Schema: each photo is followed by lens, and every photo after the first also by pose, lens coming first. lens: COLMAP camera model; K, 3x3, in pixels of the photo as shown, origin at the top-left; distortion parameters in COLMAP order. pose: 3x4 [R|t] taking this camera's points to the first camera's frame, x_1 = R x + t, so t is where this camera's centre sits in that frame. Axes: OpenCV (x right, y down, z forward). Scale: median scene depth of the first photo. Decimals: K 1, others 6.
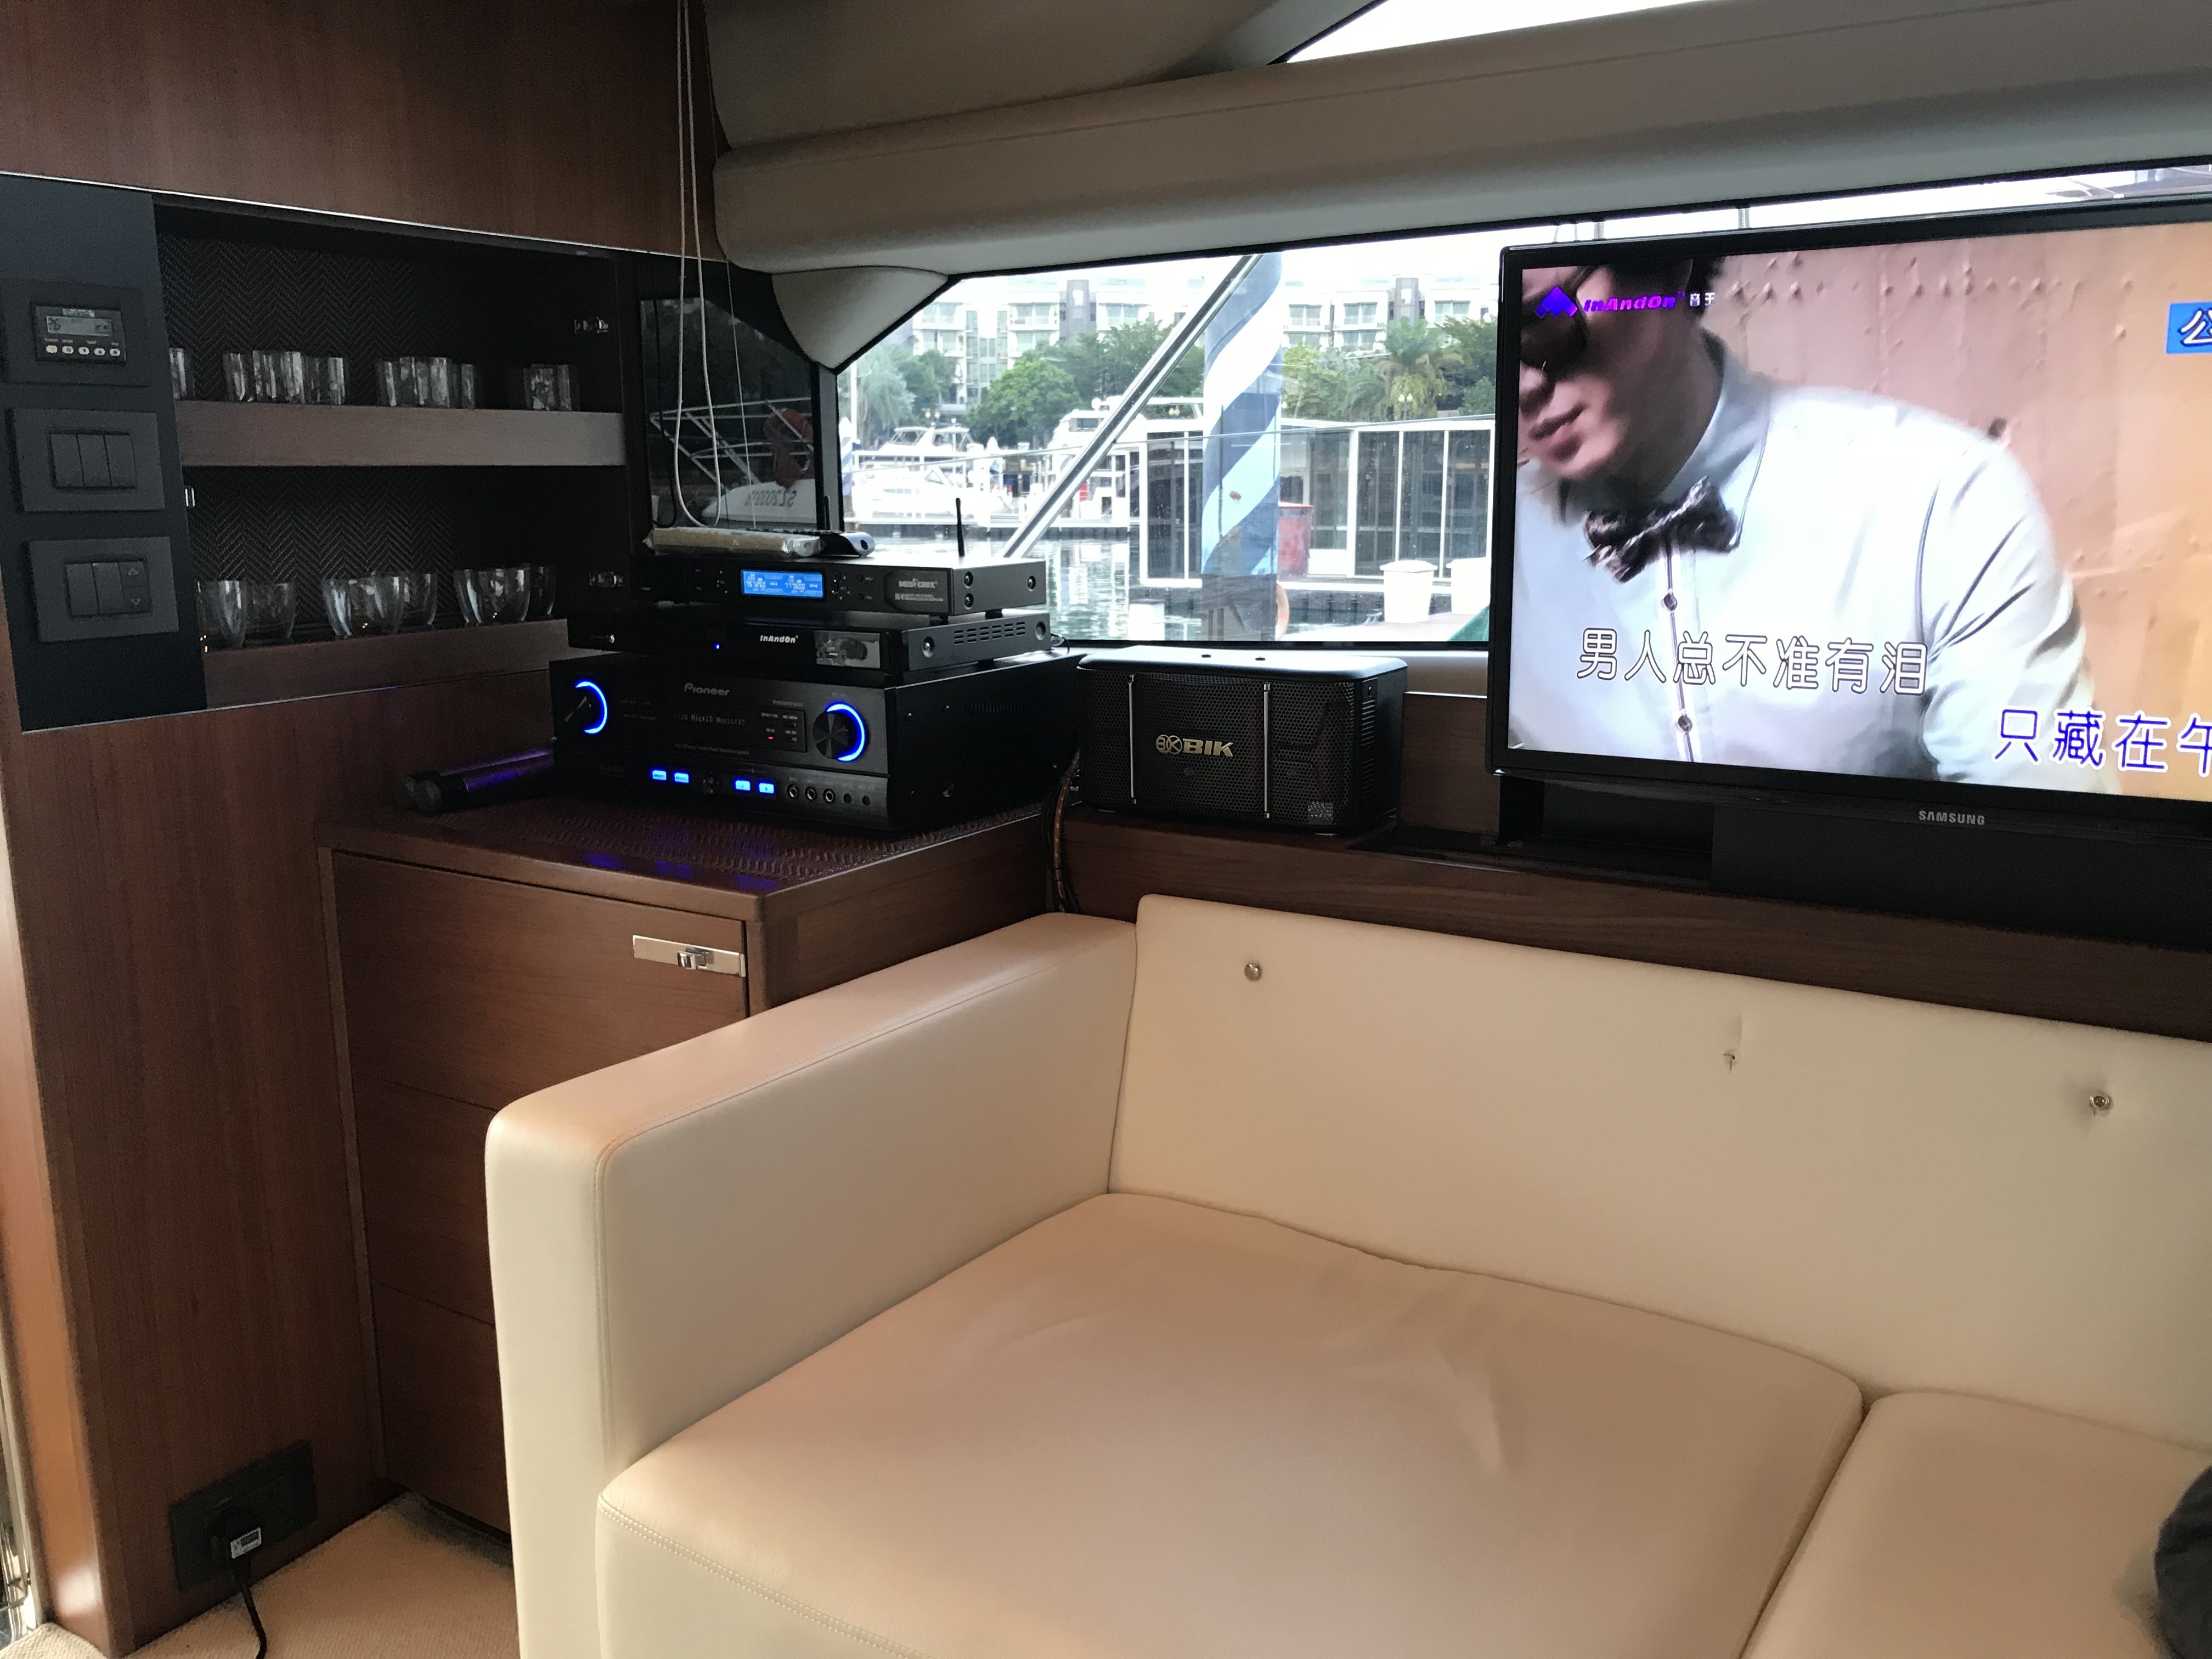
lens RADIAL K [[1814.9, 0, 1102.2], [0, 1814.9, 829.2], [0, 0, 1]] dist [0.046847, -0.004978]
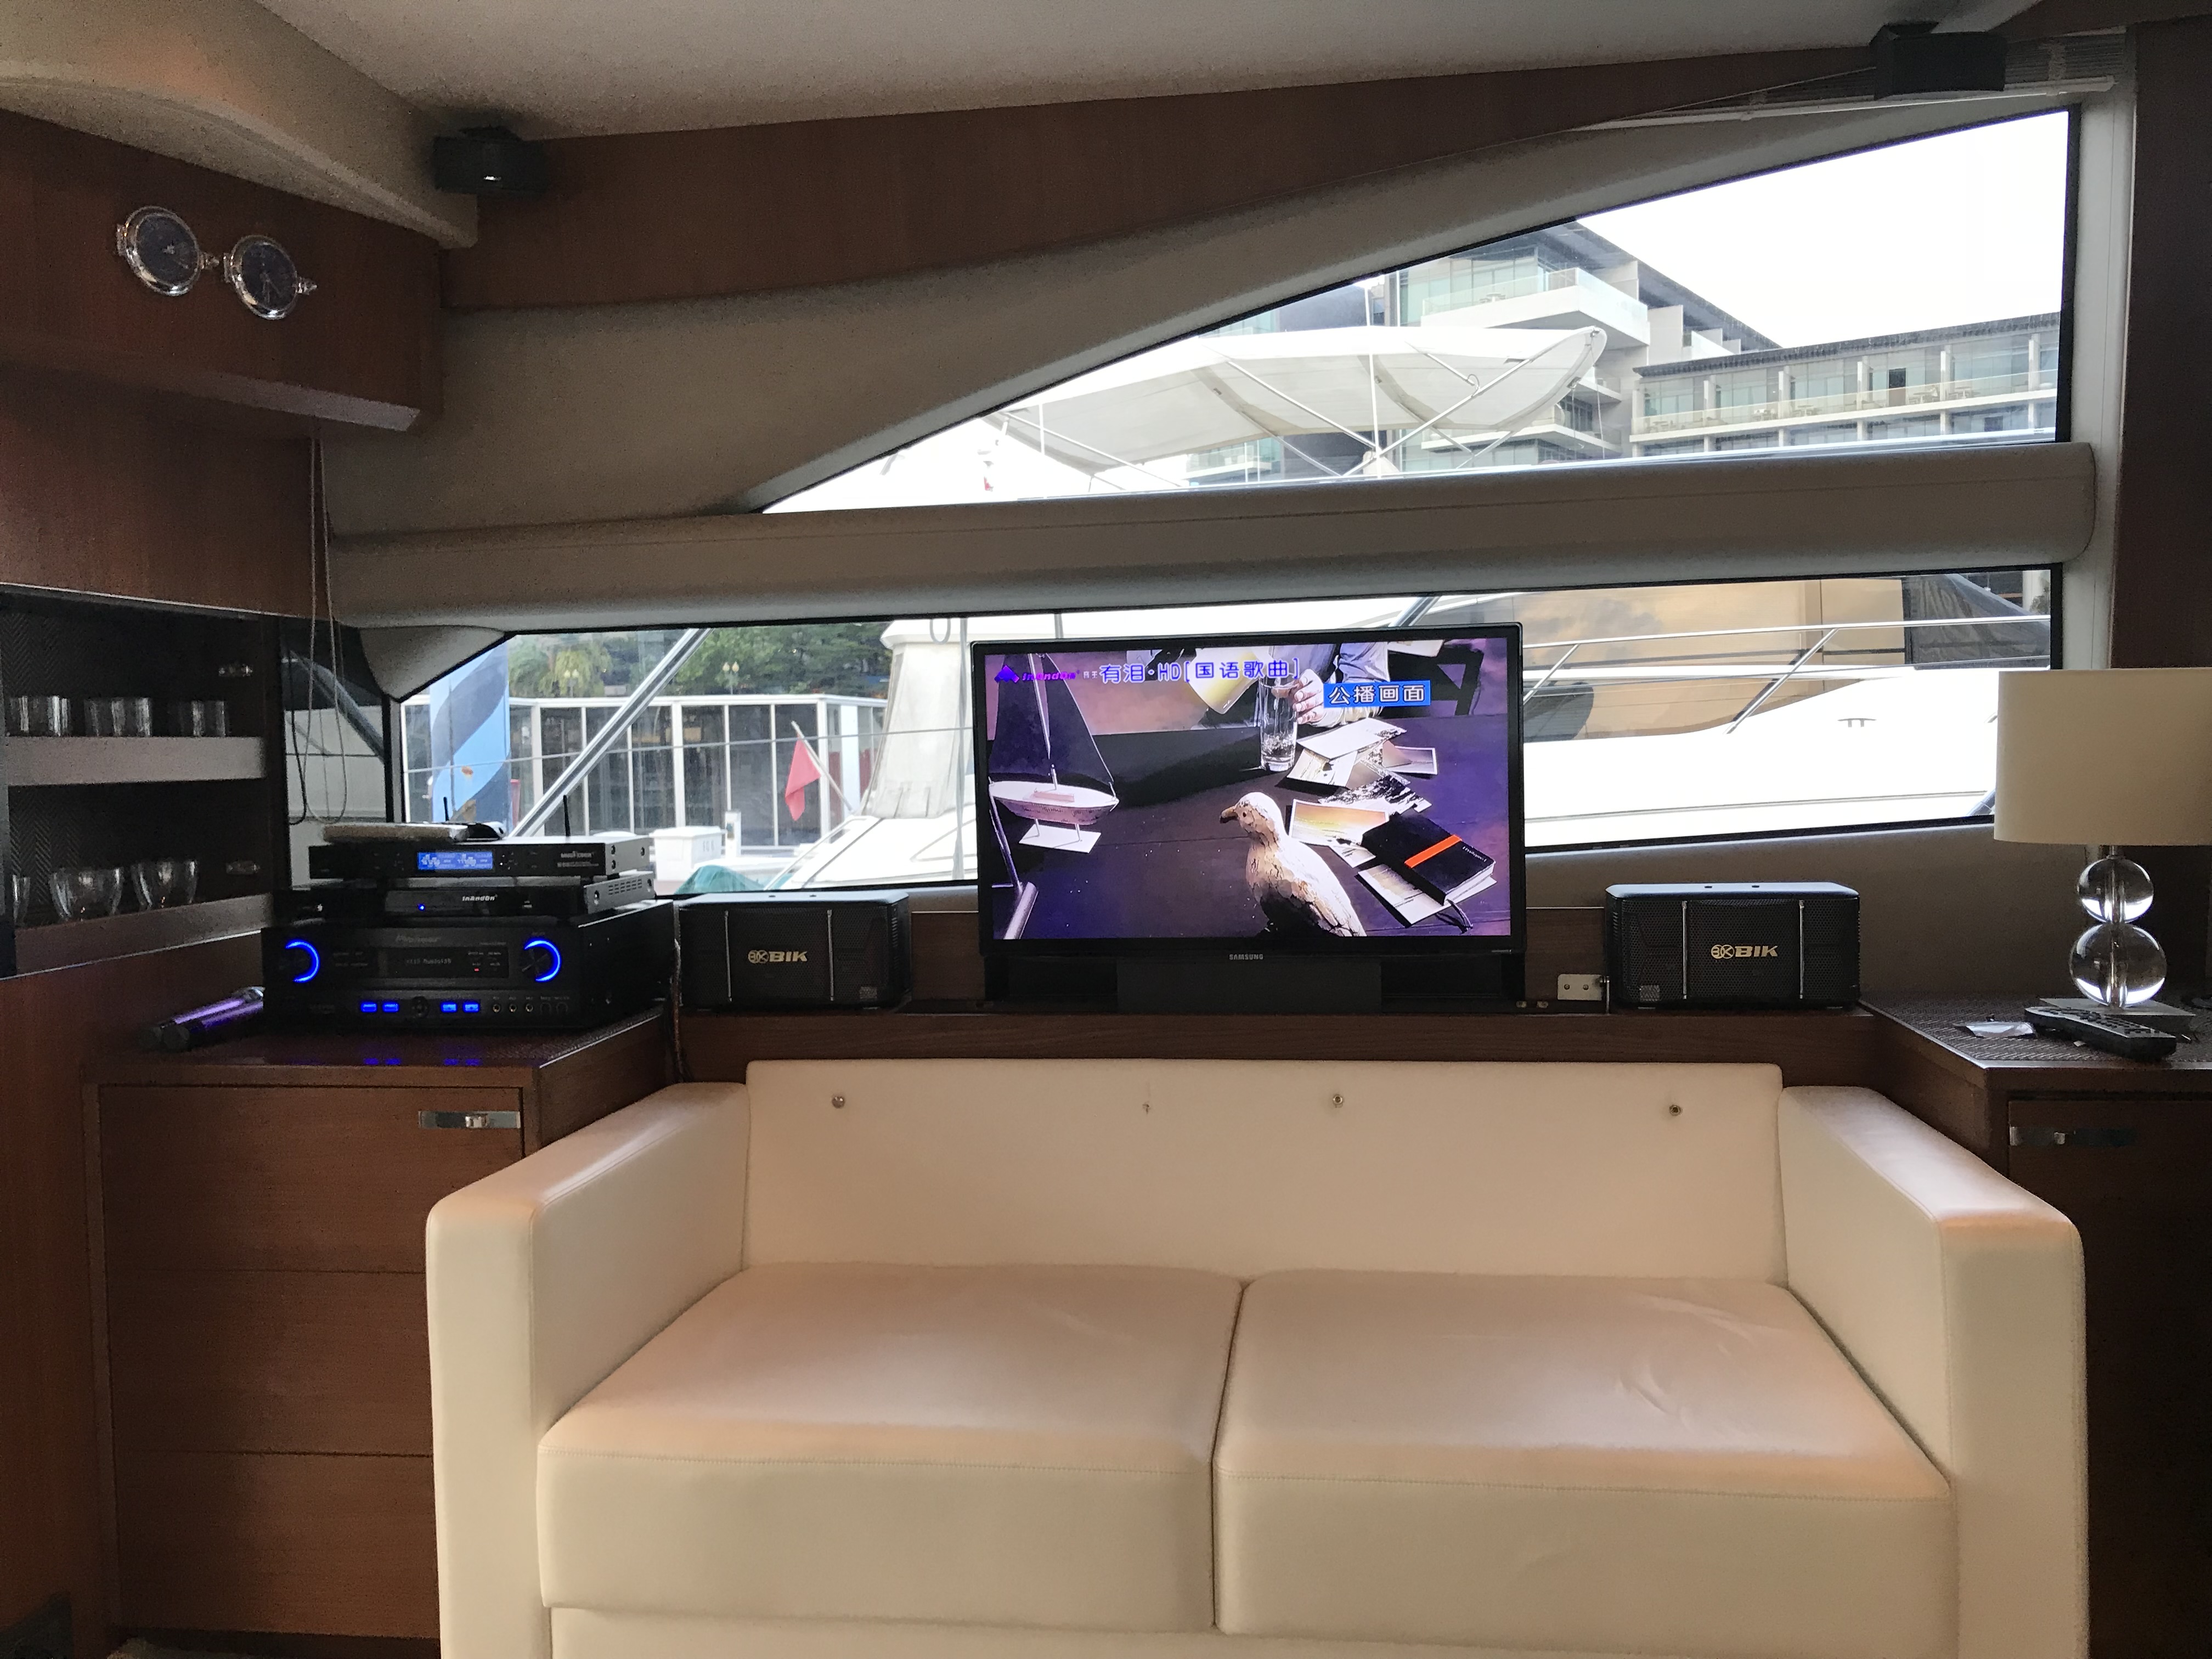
lens RADIAL K [[1814.9, 0, 1106.4], [0, 1814.9, 830.1], [0, 0, 1]] dist [0.046847, -0.004978]
pose [[0.901309, -0.033076, 0.431912, -0.324820], [0.099912, 0.986070, -0.132981, 0.071788], [-0.421497, 0.163010, 0.892058, -0.420683]]
